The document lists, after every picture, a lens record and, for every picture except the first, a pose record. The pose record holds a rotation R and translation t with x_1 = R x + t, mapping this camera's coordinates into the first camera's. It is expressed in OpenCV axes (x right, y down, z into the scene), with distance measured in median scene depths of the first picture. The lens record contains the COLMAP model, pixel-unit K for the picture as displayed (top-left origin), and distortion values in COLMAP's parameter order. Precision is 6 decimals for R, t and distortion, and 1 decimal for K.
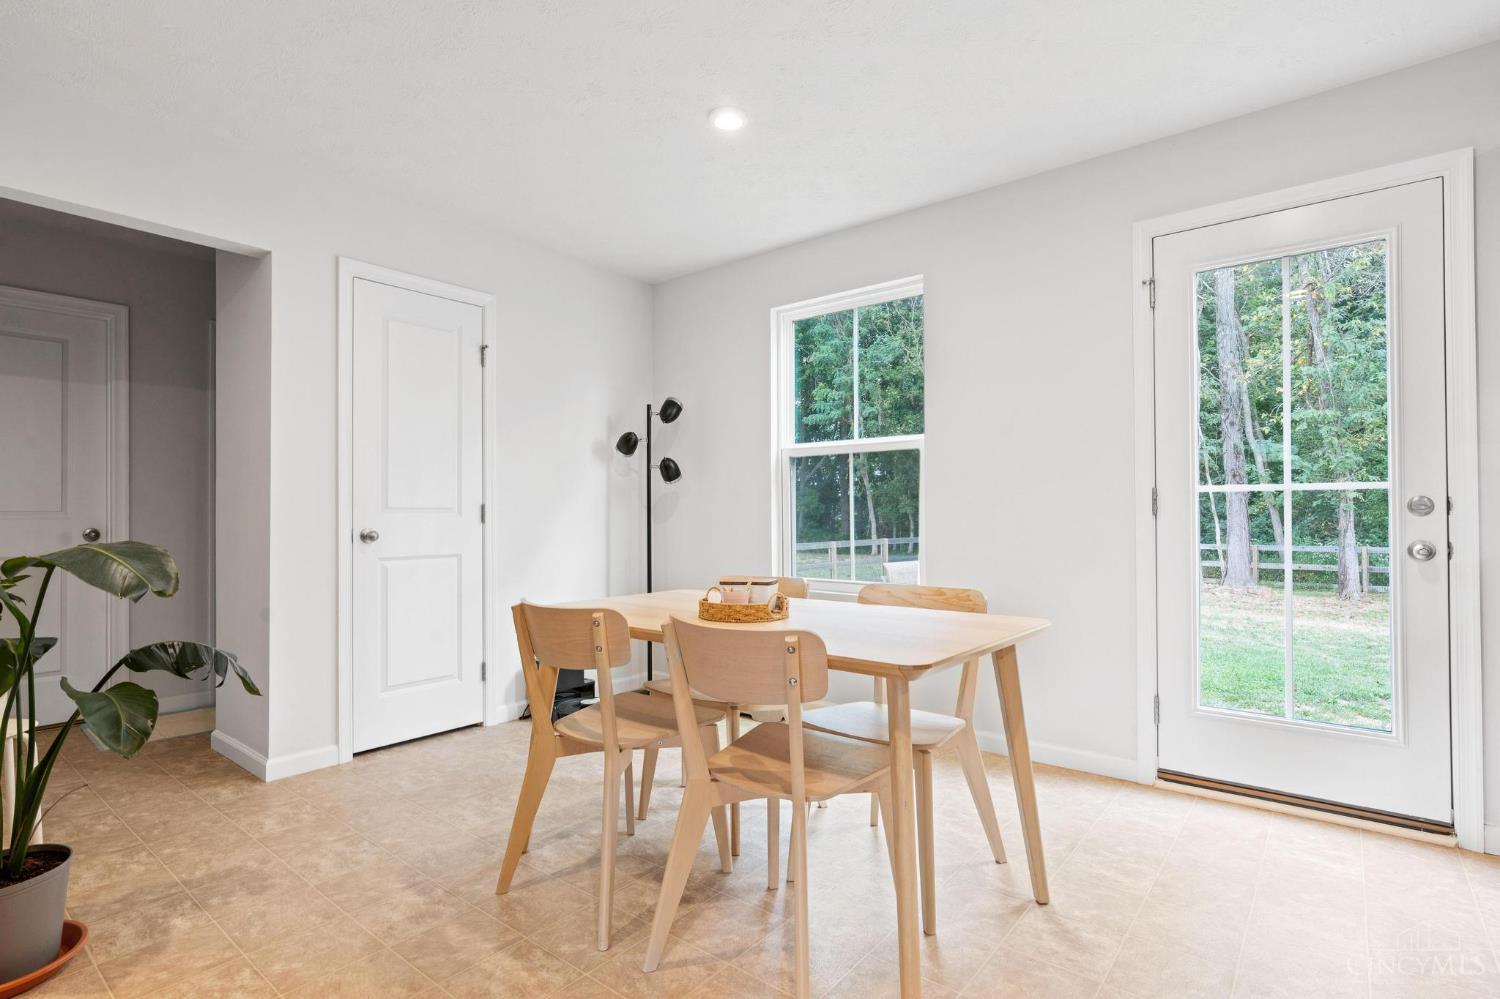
lens RADIAL K [[732.4, 0, 749.3], [0, 732.4, 504.7], [0, 0, 1]] dist [-0.004311, -0.001282]
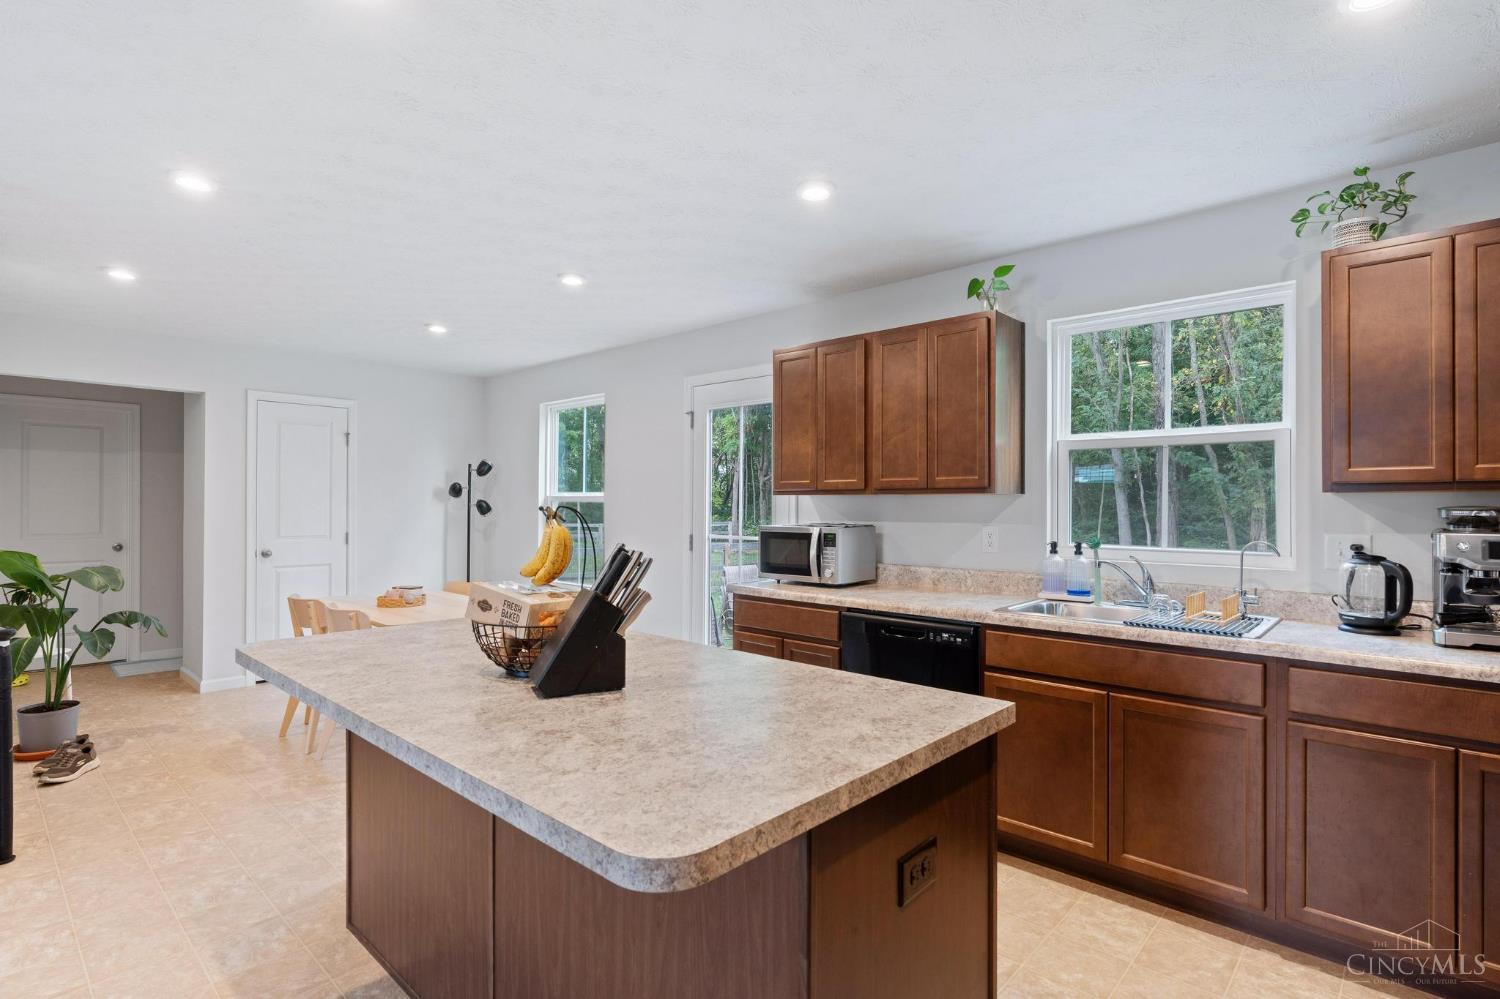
lens RADIAL K [[732.4, 0, 749.3], [0, 732.4, 504.7], [0, 0, 1]] dist [-0.004311, -0.001282]
pose [[0.997771, 0.009302, -0.066076, 0.738926], [-0.008528, 0.999892, 0.011977, -0.105034], [0.066181, -0.011387, 0.997743, -0.639312]]
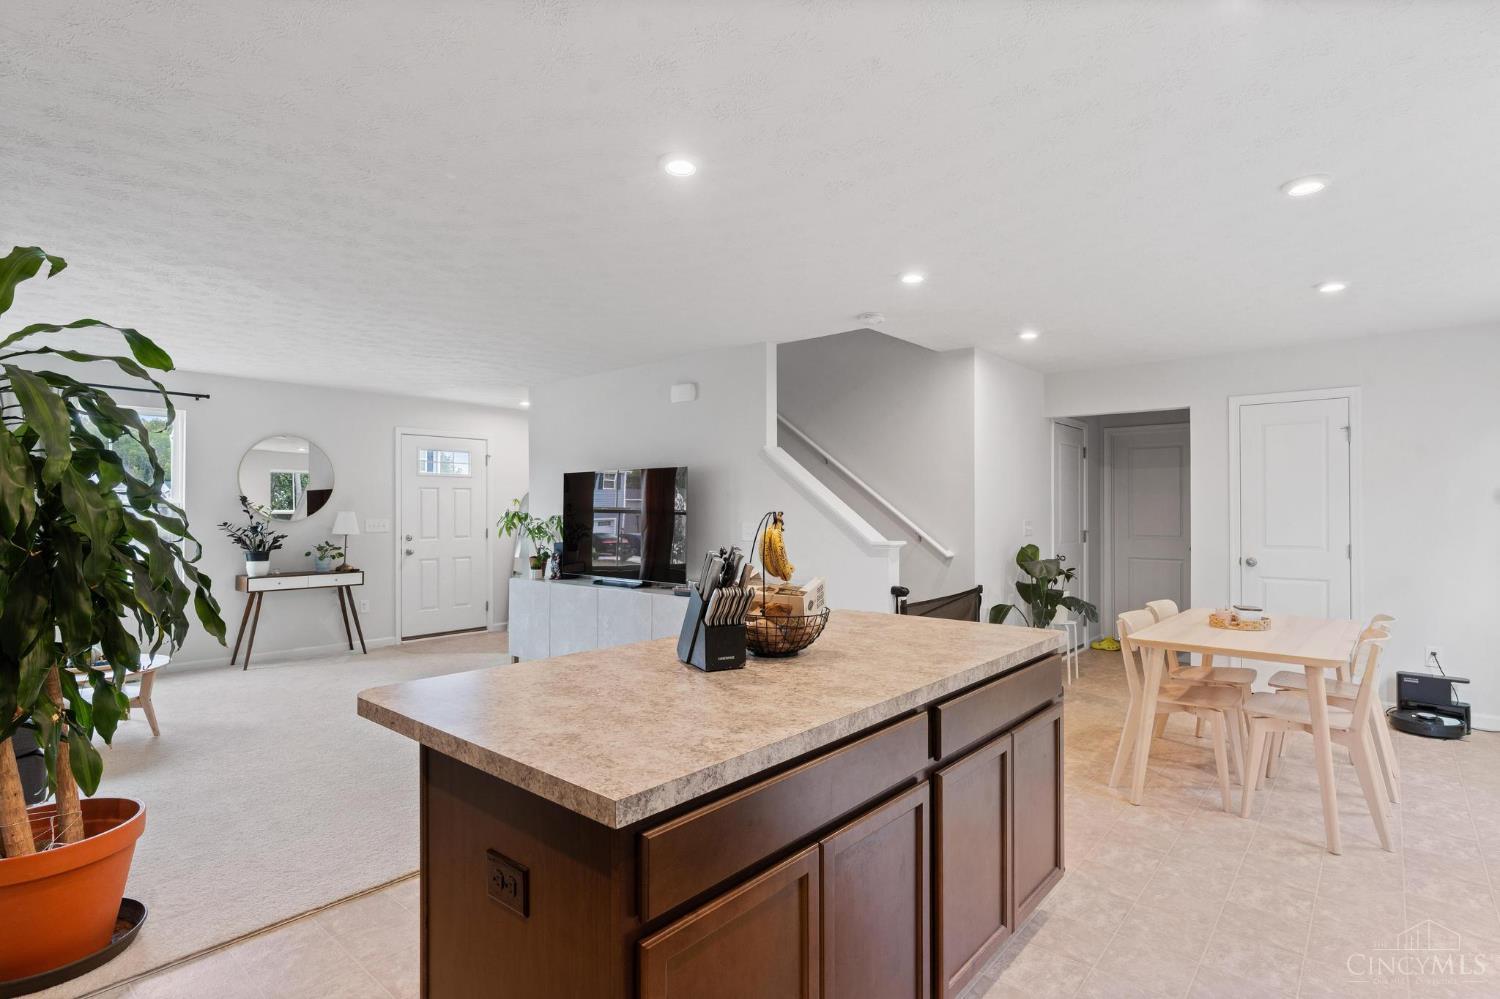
lens RADIAL K [[732.4, 0, 749.3], [0, 732.4, 504.7], [0, 0, 1]] dist [-0.004311, -0.001282]
pose [[-0.041083, -0.003591, -0.999149, 1.224401], [0.015174, 0.999876, -0.004218, -0.101194], [0.999041, -0.015335, -0.041023, -0.055806]]
